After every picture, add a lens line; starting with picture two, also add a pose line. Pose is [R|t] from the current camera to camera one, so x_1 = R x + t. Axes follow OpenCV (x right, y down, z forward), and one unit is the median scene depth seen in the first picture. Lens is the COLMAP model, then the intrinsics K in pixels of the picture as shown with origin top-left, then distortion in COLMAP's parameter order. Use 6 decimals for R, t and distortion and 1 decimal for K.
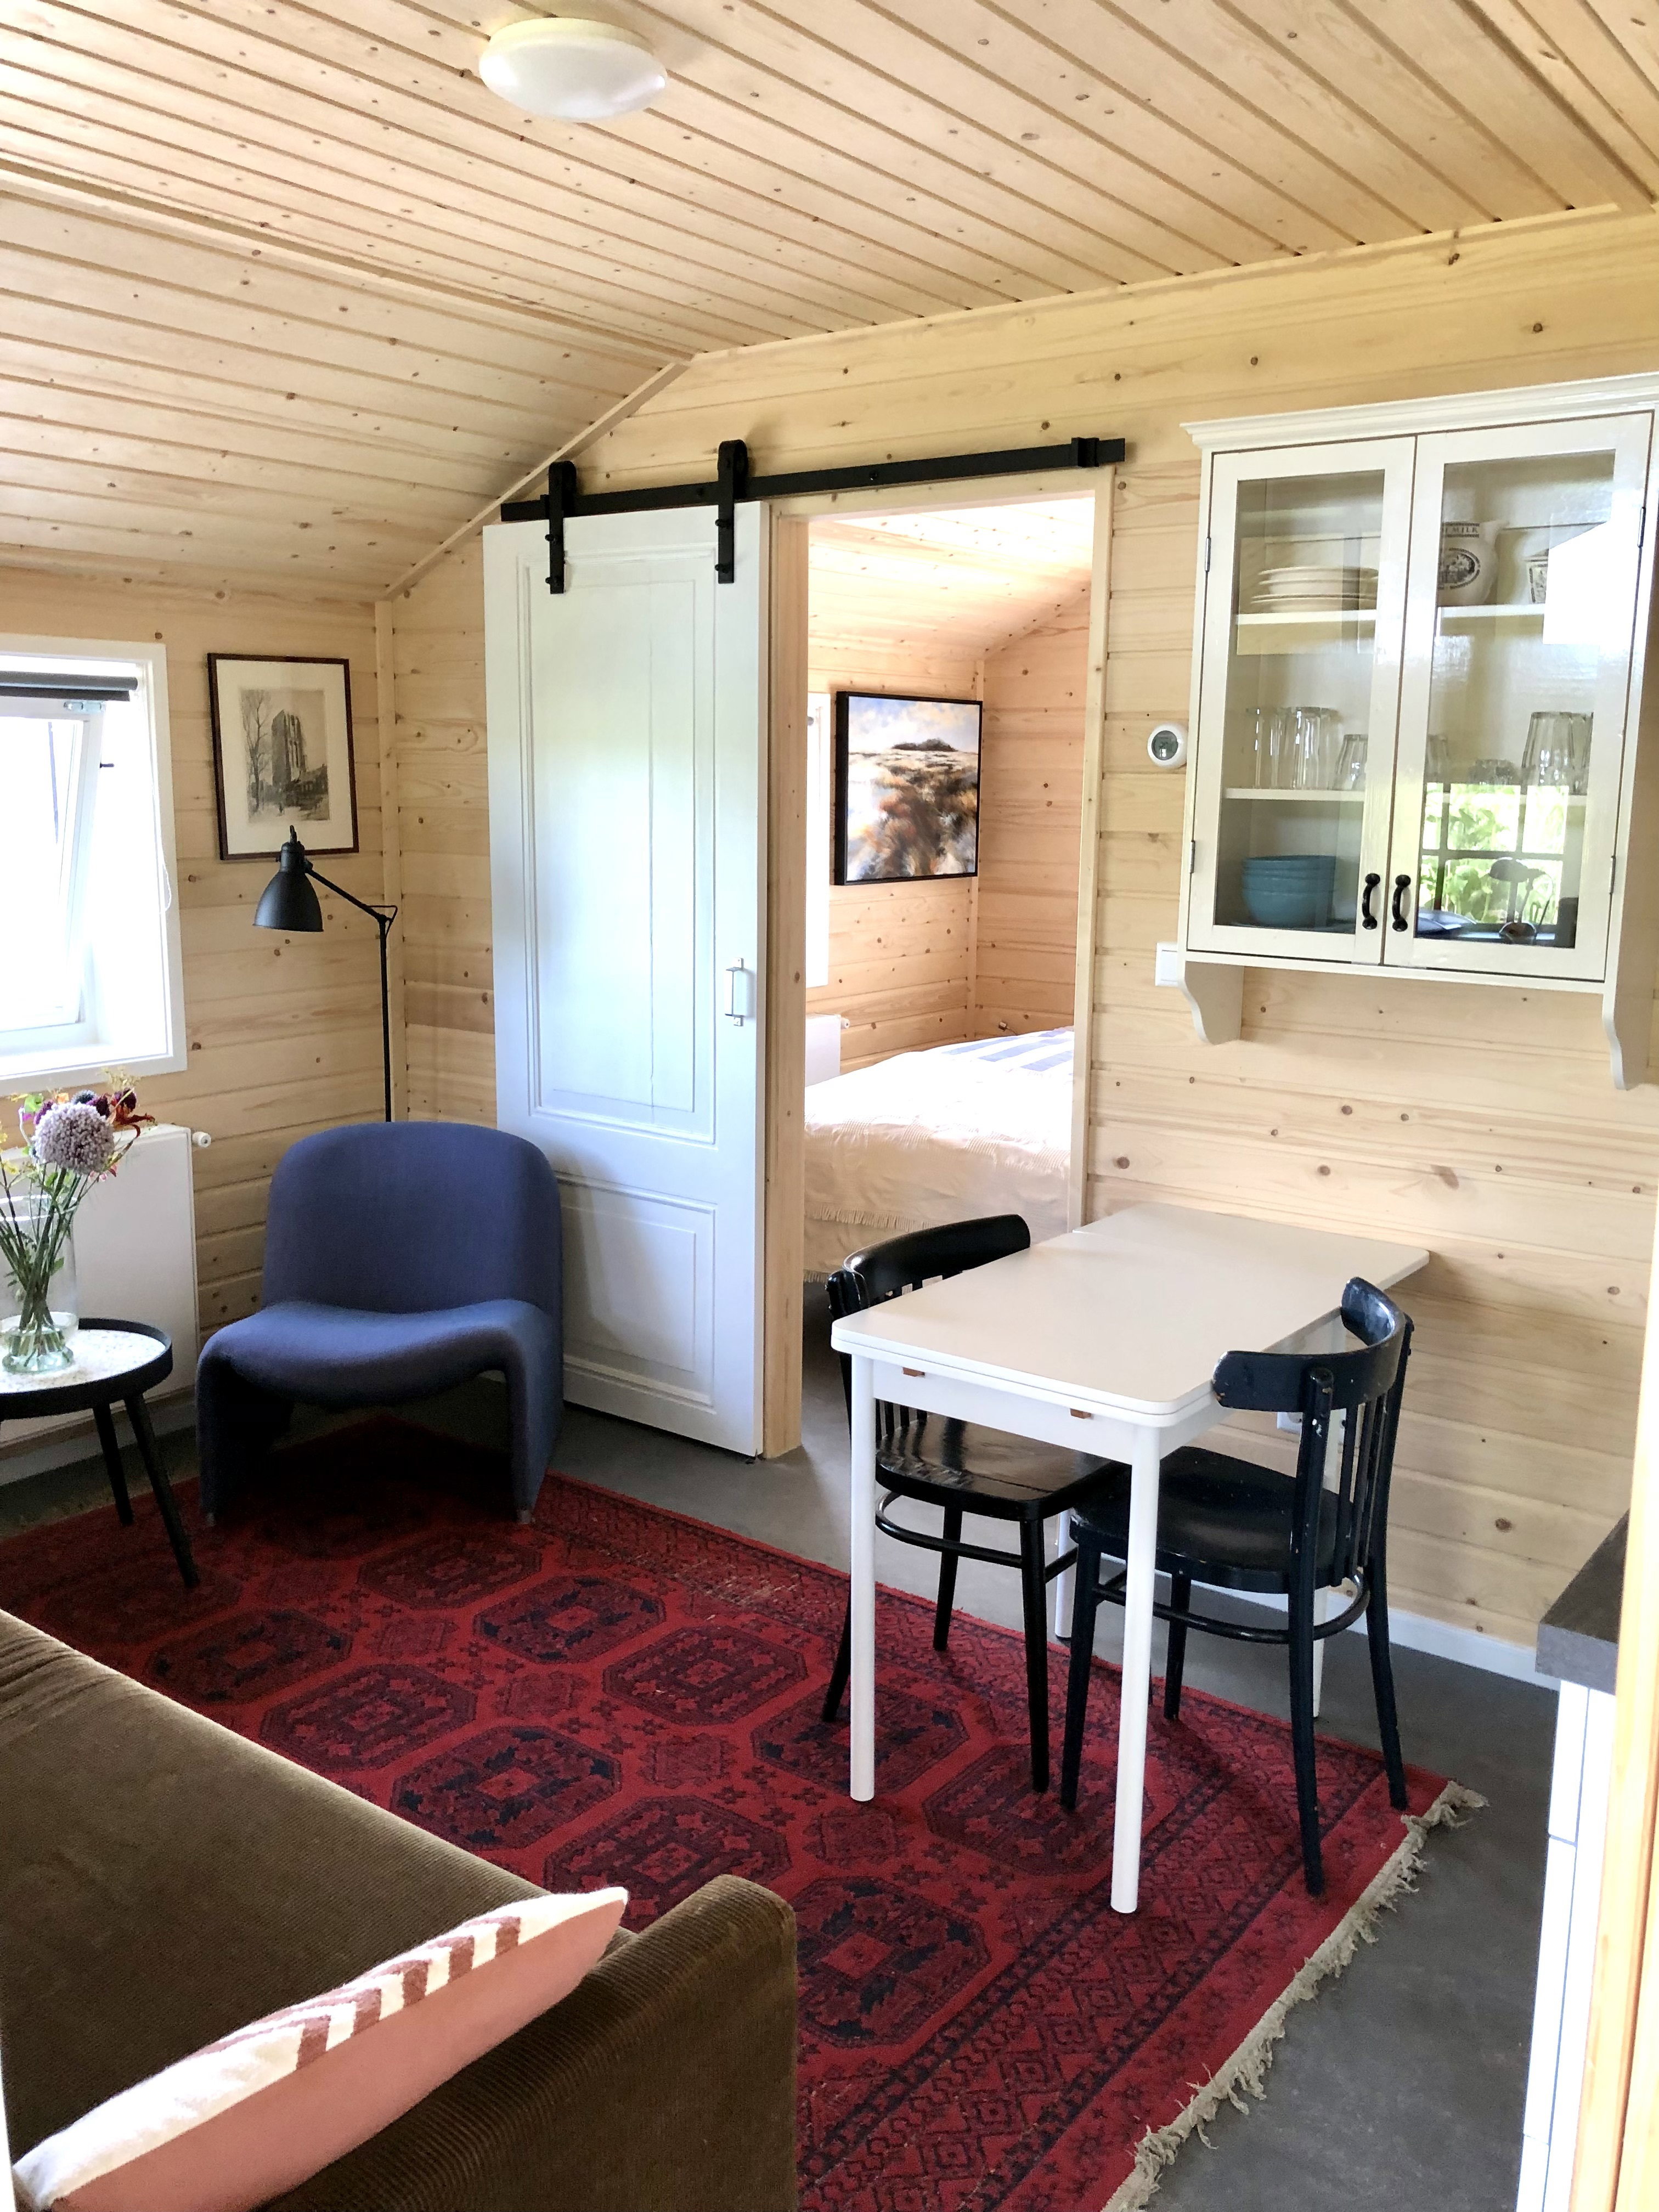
lens RADIAL K [[1847.1, 0, 829.5], [0, 1847.1, 1106.0], [0, 0, 1]] dist [0.026395, -0.000042]
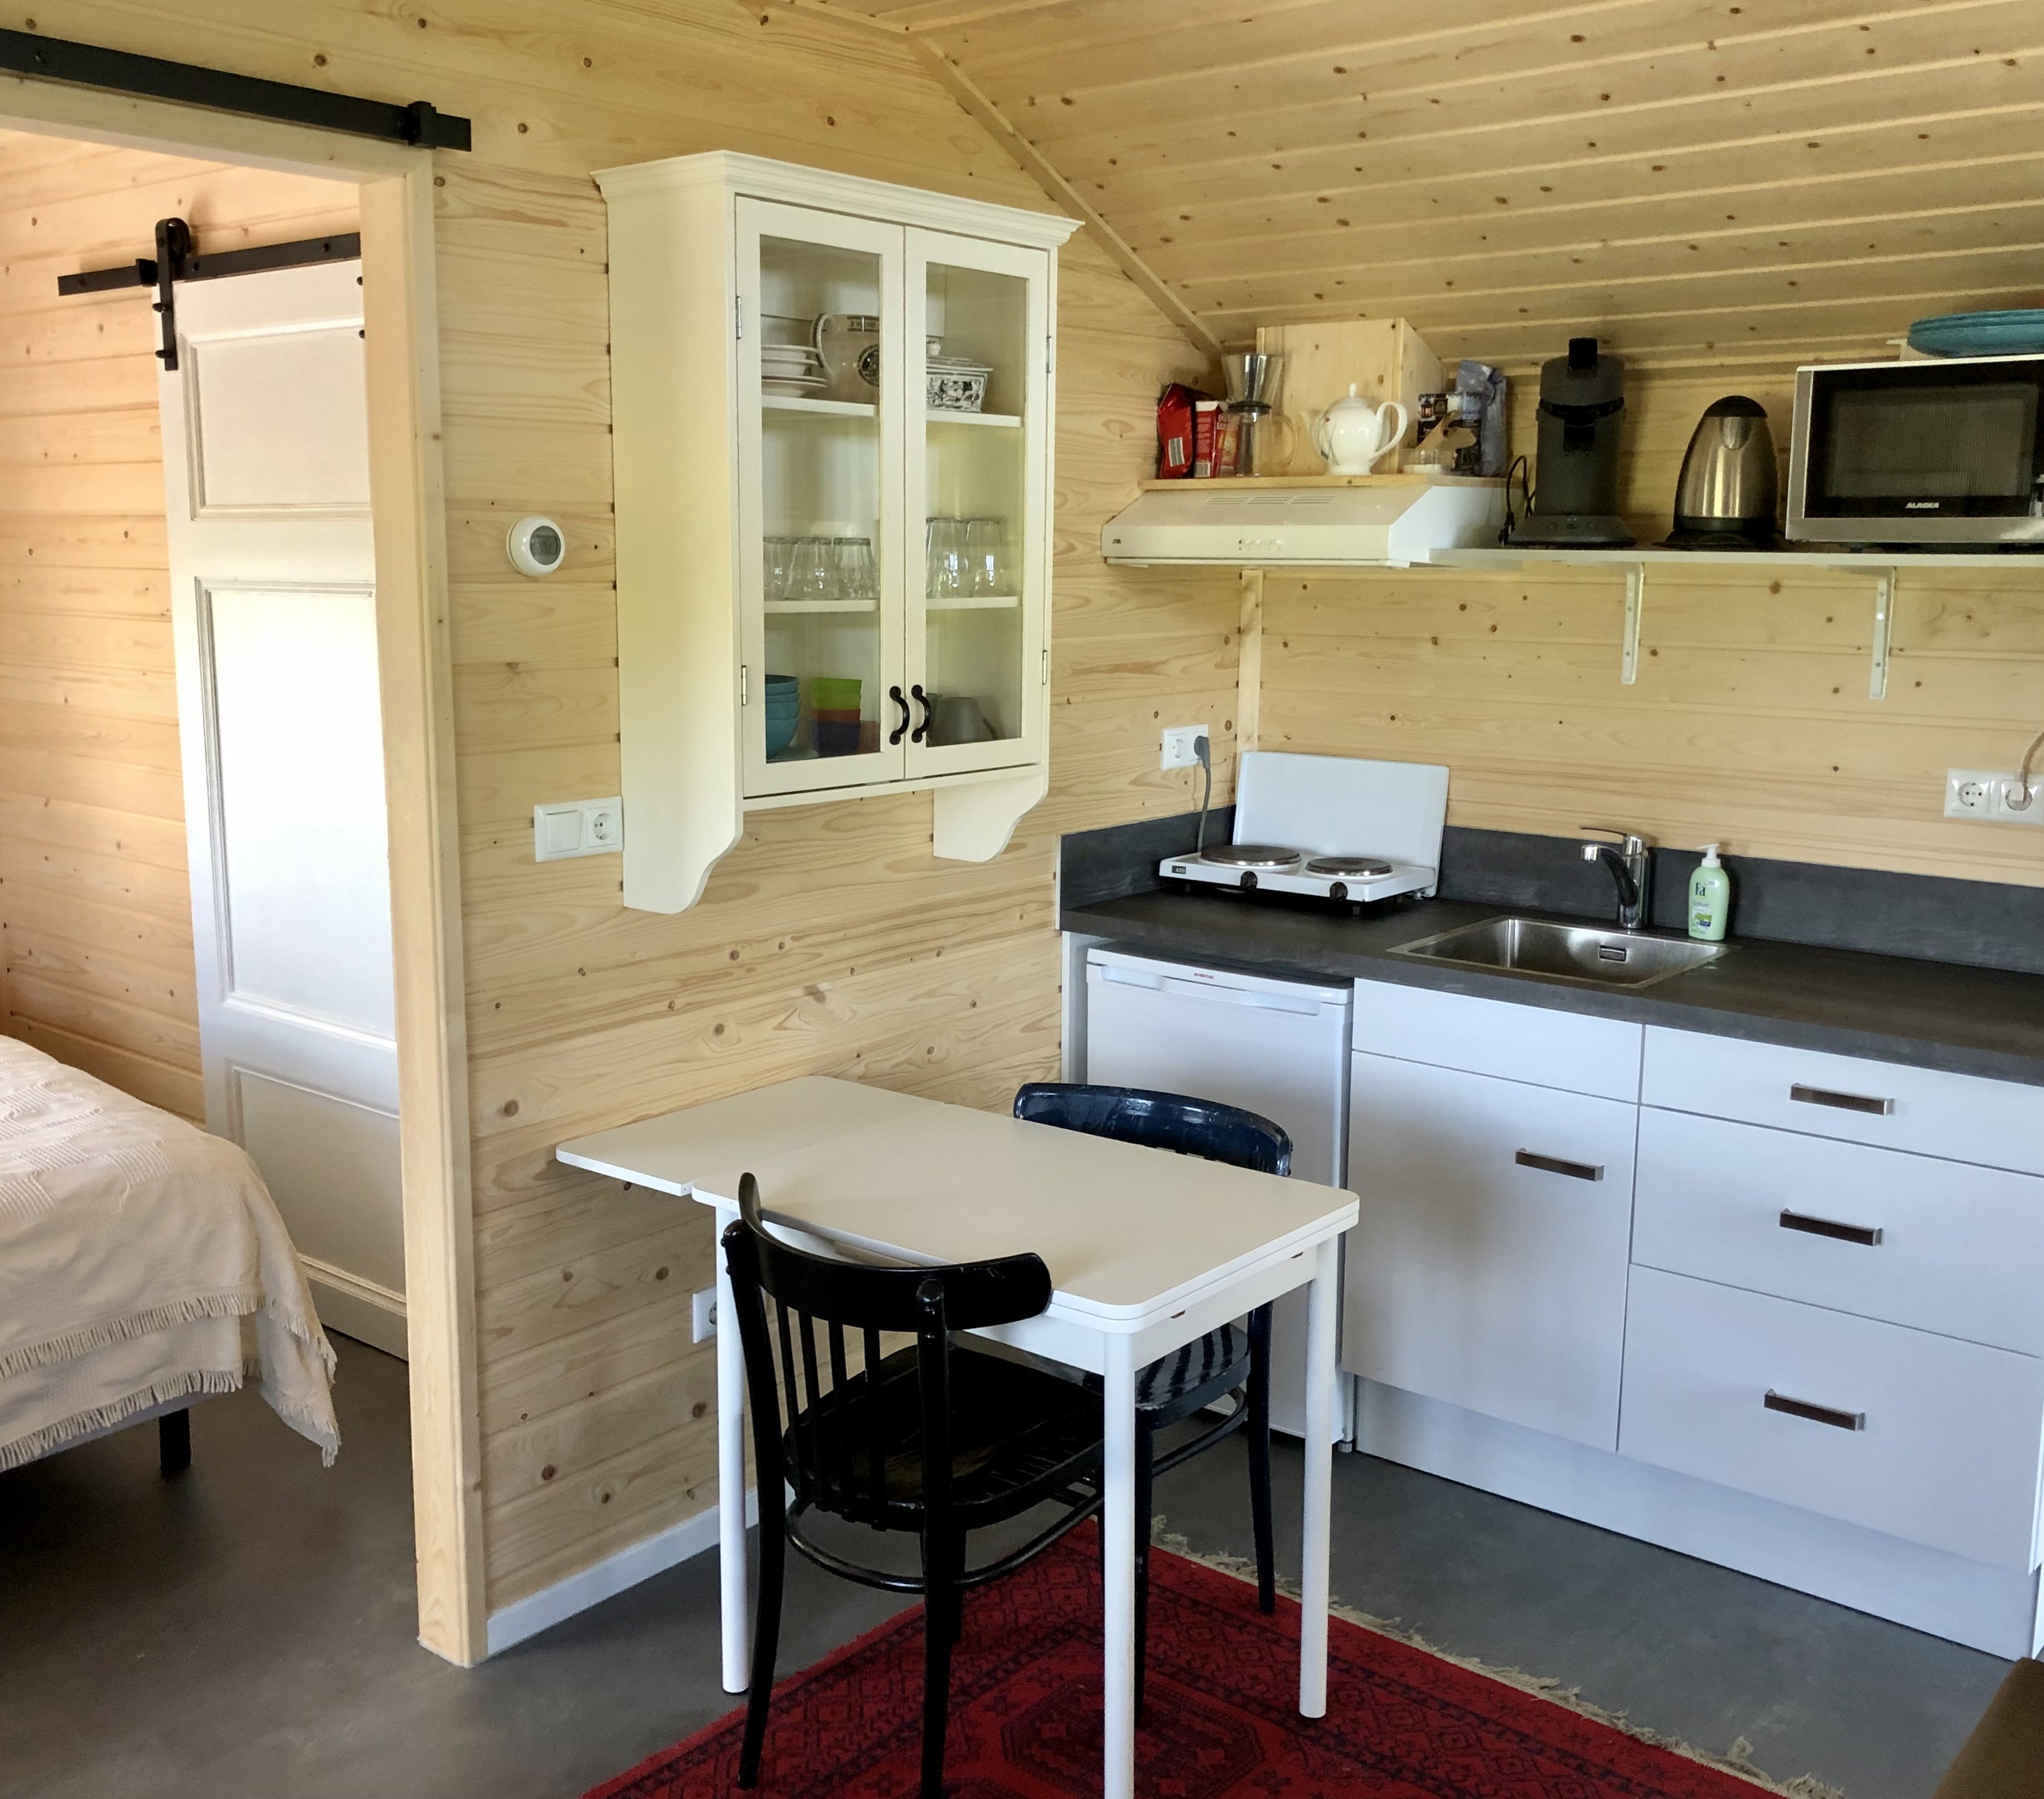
lens RADIAL K [[2018.4, 0, 1022.0], [0, 2018.4, 899.5], [0, 0, 1]] dist [-0.002580, -0.015911]
pose [[0.048124, -0.190105, 0.980584, -0.712565], [0.172113, 0.968615, 0.179338, -0.187660], [-0.983901, 0.160141, 0.079333, 0.851539]]
